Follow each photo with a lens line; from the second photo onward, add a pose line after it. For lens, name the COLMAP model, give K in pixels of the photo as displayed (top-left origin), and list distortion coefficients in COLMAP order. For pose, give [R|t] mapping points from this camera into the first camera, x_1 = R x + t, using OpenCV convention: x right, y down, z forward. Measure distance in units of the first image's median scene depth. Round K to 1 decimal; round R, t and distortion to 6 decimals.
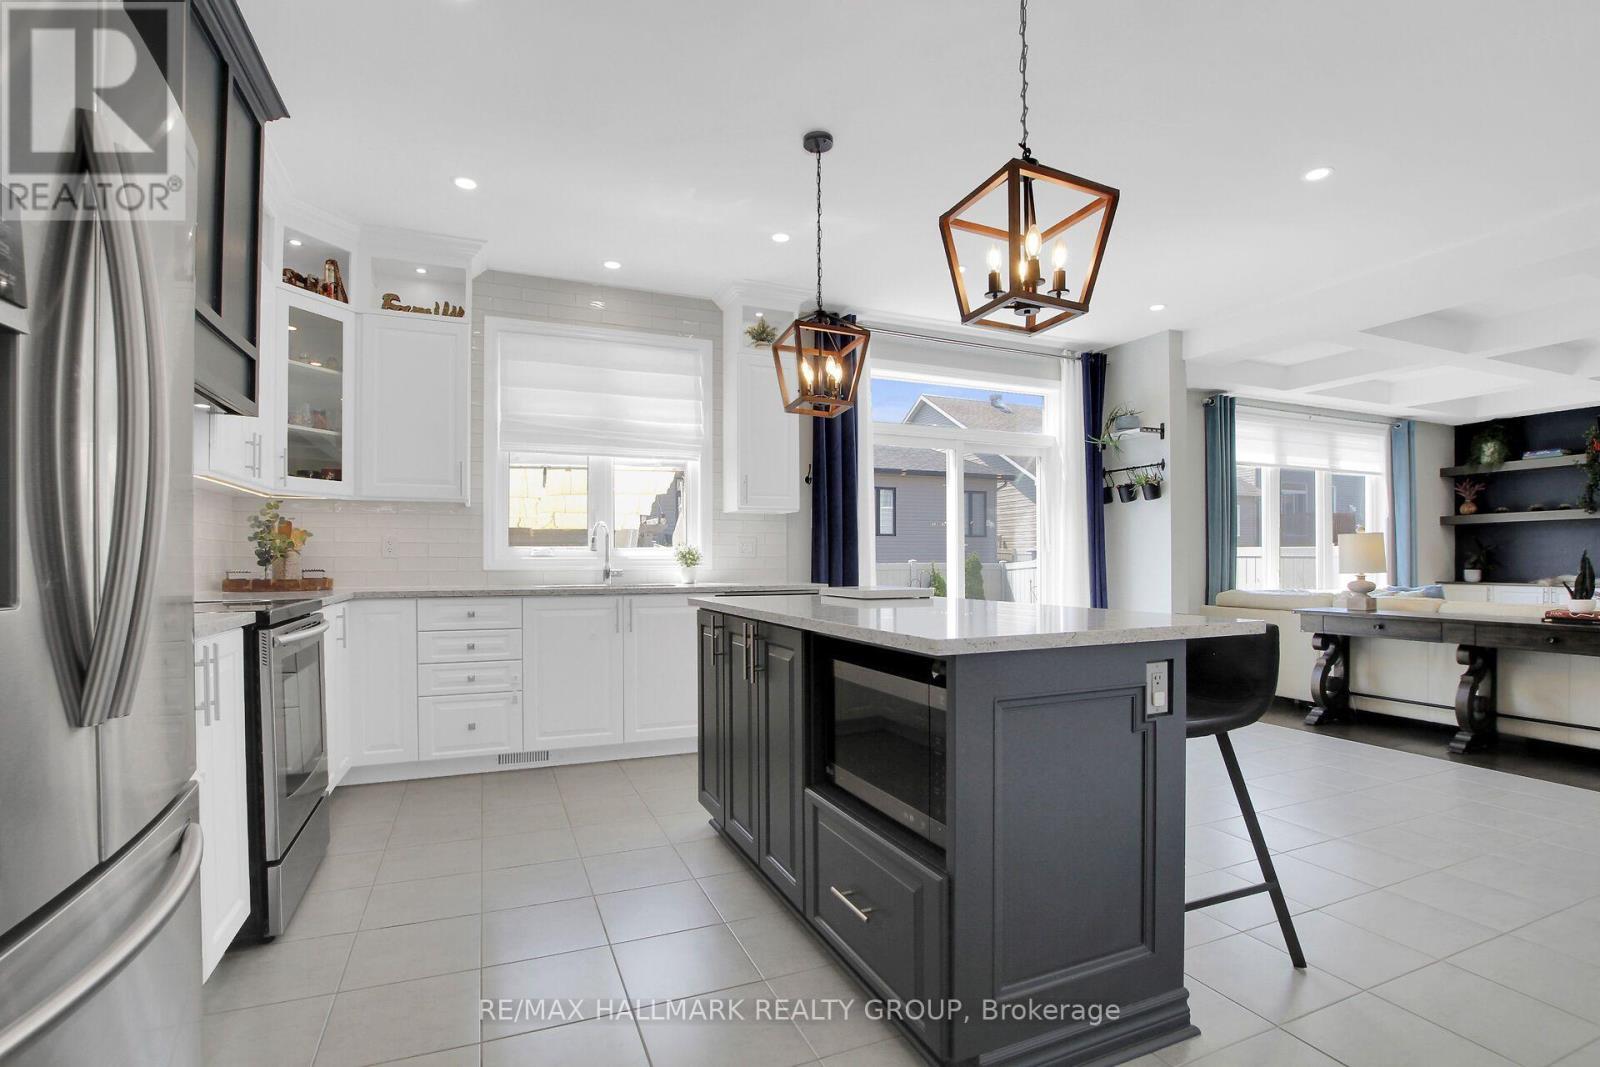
lens RADIAL K [[752.1, 0, 800.5], [0, 752.1, 557.5], [0, 0, 1]] dist [-0.032924, 0.000119]
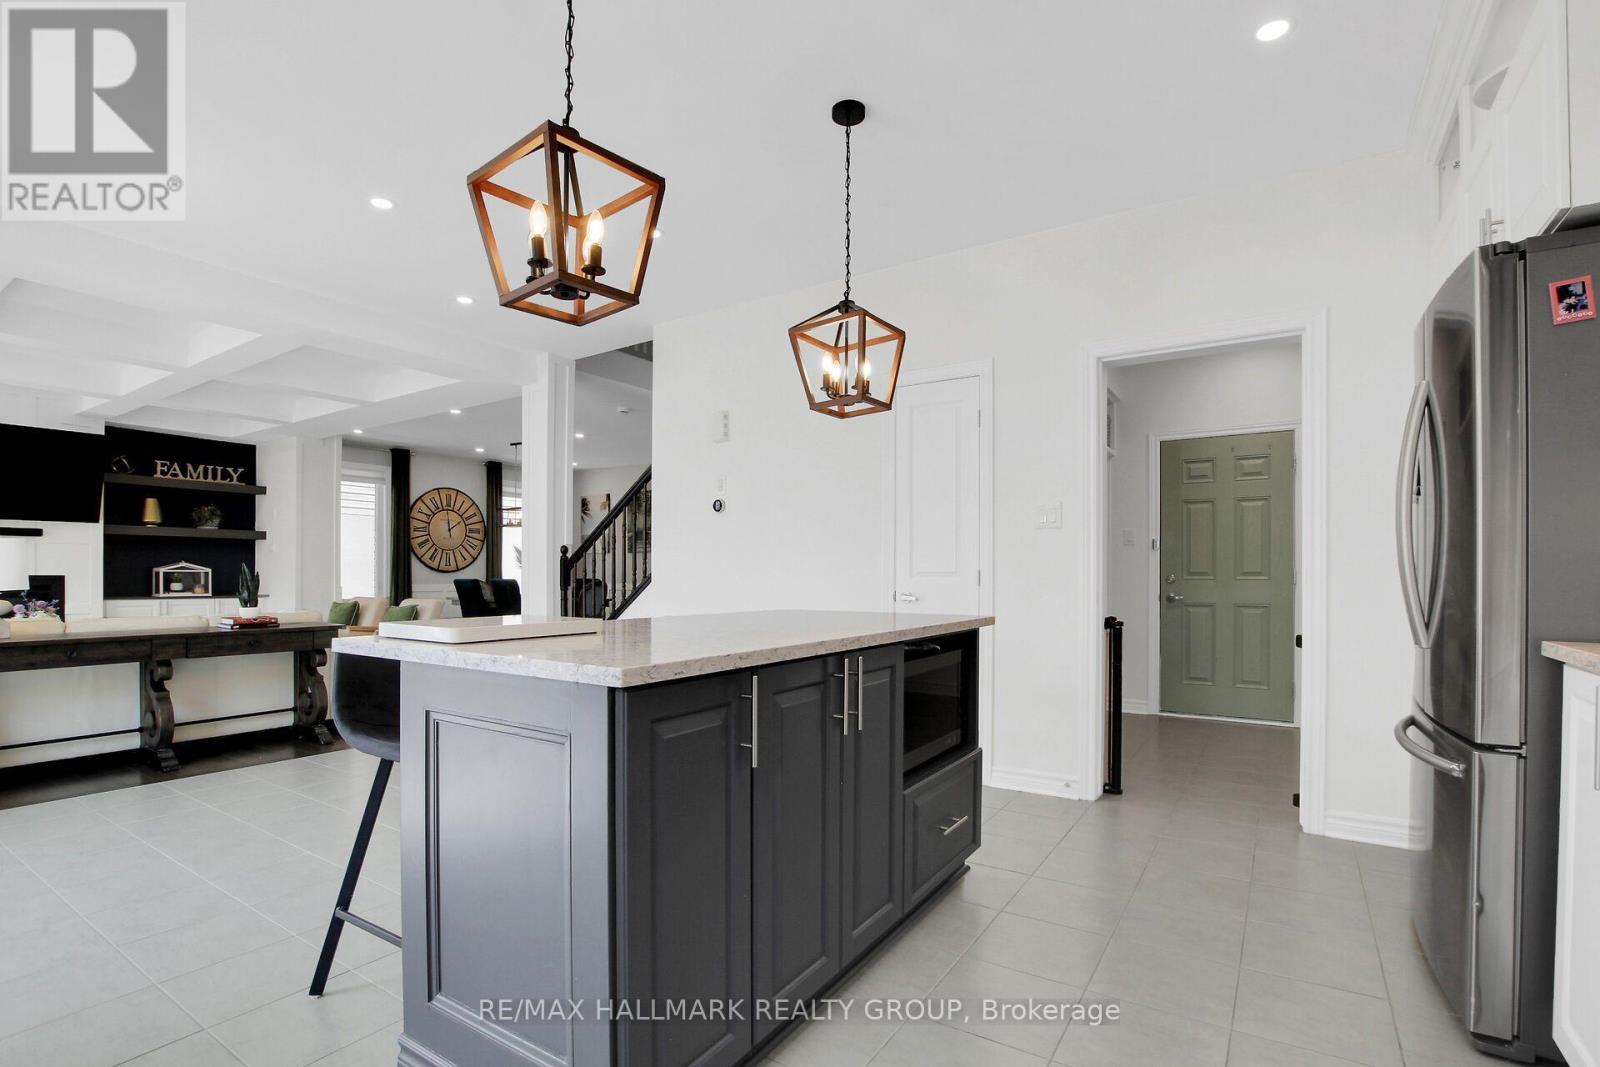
lens RADIAL K [[786.5, 0, 800.1], [0, 786.5, 582.4], [0, 0, 1]] dist [-0.013658, 0.000574]
pose [[-0.530253, -0.008989, 0.847792, -0.480732], [-0.007451, 0.999955, 0.005942, 0.001696], [-0.847807, -0.003167, -0.530296, 0.890838]]
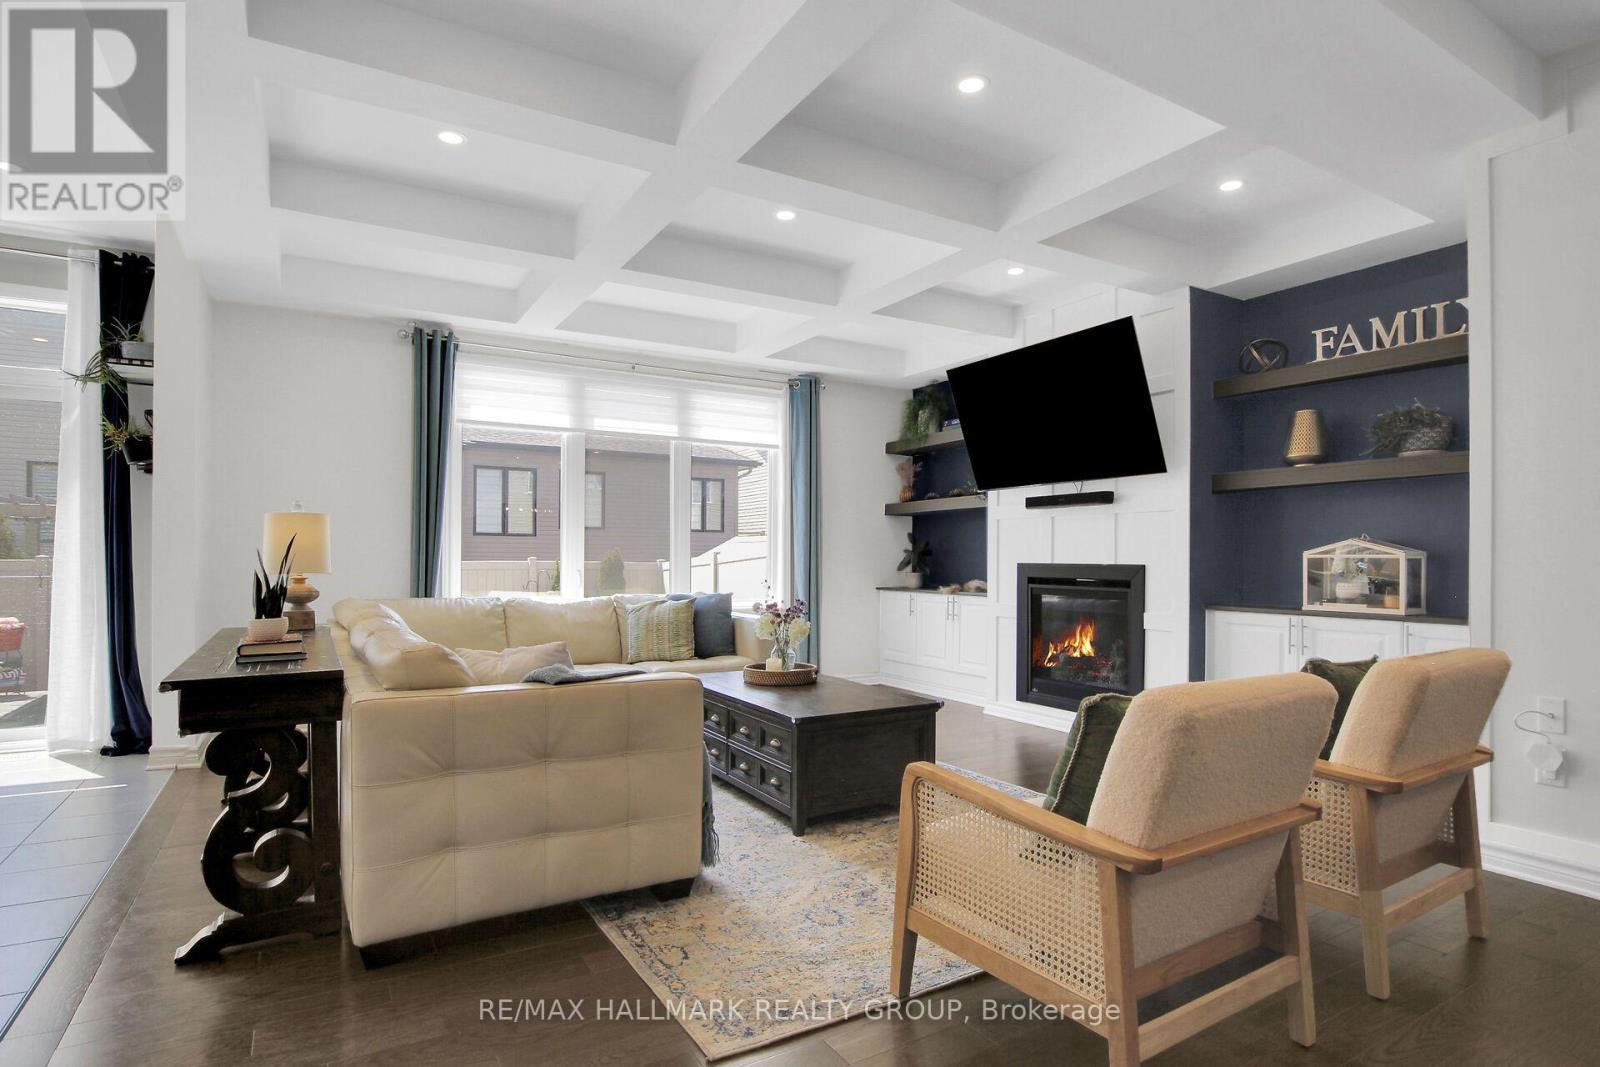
lens RADIAL K [[832.1, 0, 800.0], [0, 832.1, 533.5], [0, 0, 1]] dist [-0.025252, 0.000135]
pose [[0.993240, 0.011415, 0.115515, 1.386452], [-0.008179, 0.999562, -0.028454, 0.002106], [-0.115790, 0.027317, 0.992898, 0.271547]]
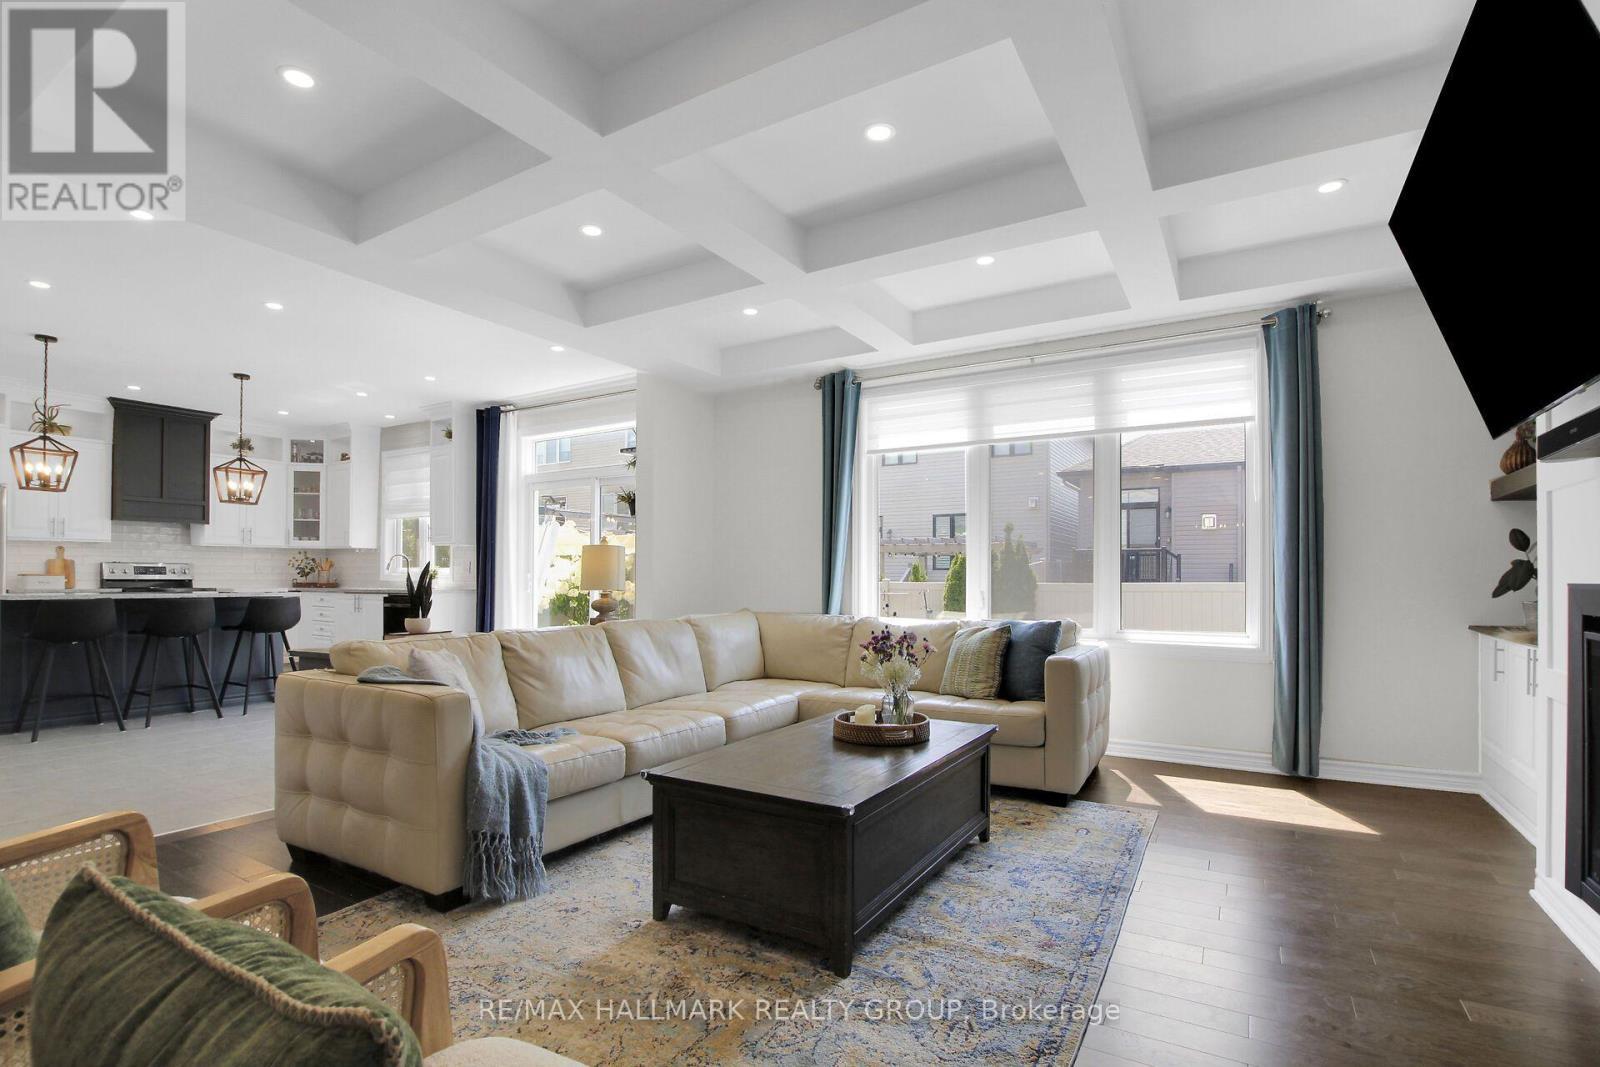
lens RADIAL K [[752.1, 0, 800.5], [0, 752.1, 557.5], [0, 0, 1]] dist [-0.032924, 0.000119]
pose [[0.582443, -0.018276, -0.812666, 2.009405], [-0.004266, 0.999665, -0.025539, 0.005350], [0.812860, 0.018342, 0.582170, 0.815043]]
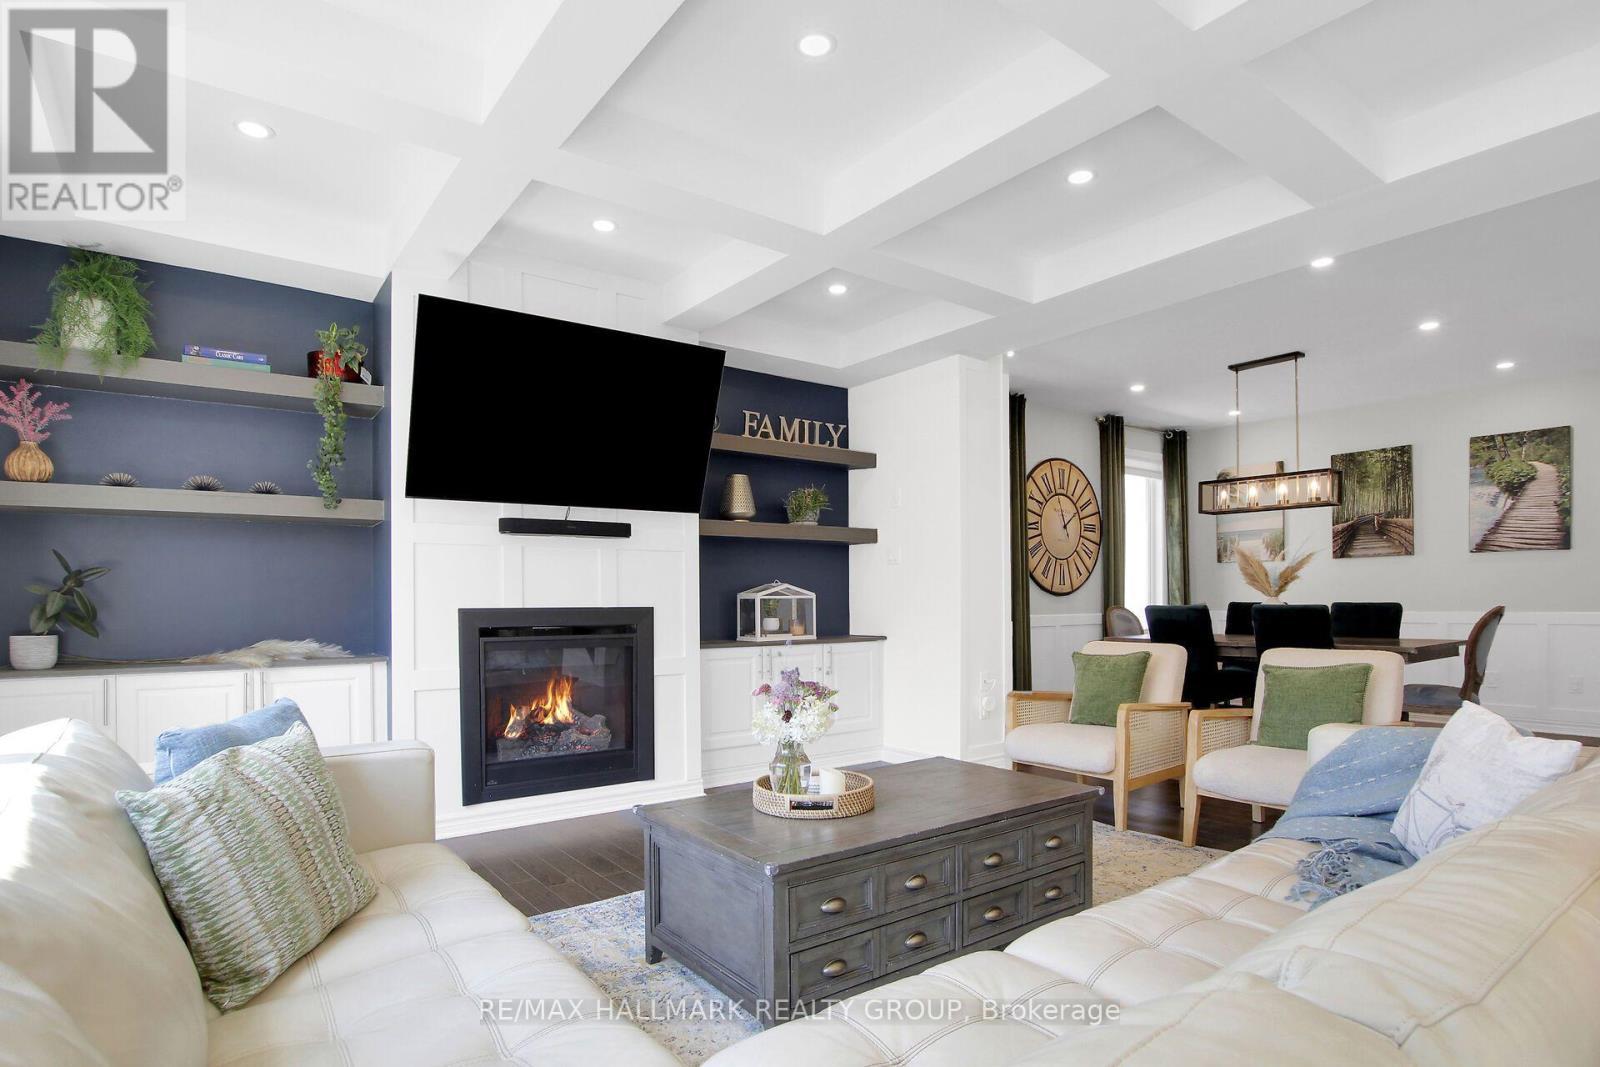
lens RADIAL K [[858.5, 0, 797.4], [0, 858.5, 600.9], [0, 0, 1]] dist [-0.003597, -0.000628]
pose [[-0.229597, -0.002096, 0.973283, 0.846949], [0.002003, 0.999995, 0.002626, -0.002054], [-0.973284, 0.002552, -0.229592, 1.468659]]
